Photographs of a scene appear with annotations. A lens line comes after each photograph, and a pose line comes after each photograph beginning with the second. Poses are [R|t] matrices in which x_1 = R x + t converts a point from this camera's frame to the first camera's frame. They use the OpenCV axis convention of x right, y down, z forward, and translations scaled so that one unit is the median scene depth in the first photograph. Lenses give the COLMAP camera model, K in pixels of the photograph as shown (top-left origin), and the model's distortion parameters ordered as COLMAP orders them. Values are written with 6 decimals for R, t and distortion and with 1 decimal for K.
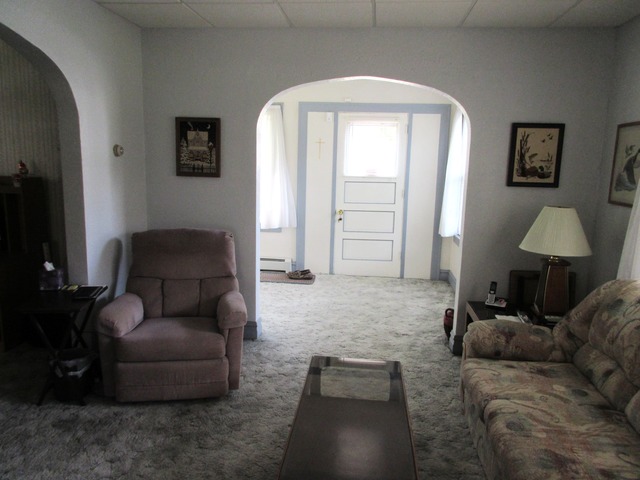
lens RADIAL K [[470.0, 0, 320.0], [0, 470.0, 238.4], [0, 0, 1]] dist [-0.000332, 0.000686]
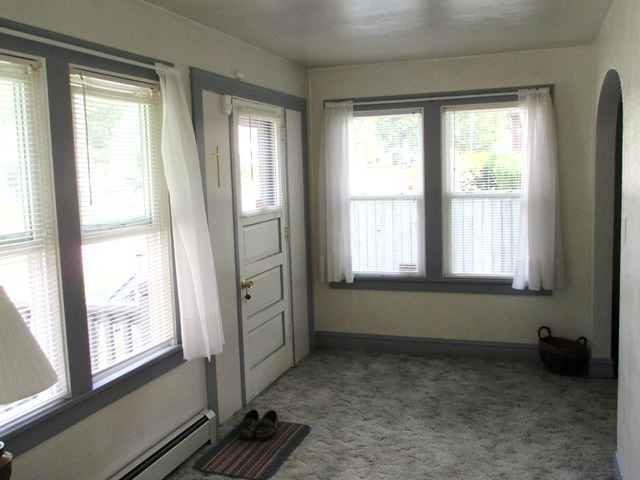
lens RADIAL K [[626.1, 0, 320.4], [0, 626.1, 240.3], [0, 0, 1]] dist [0.019877, 0.000000]
pose [[0.217016, -0.136553, 0.966570, -0.665895], [0.206146, 0.974248, 0.091353, -0.164932], [-0.954153, 0.179429, 0.239577, 0.809615]]
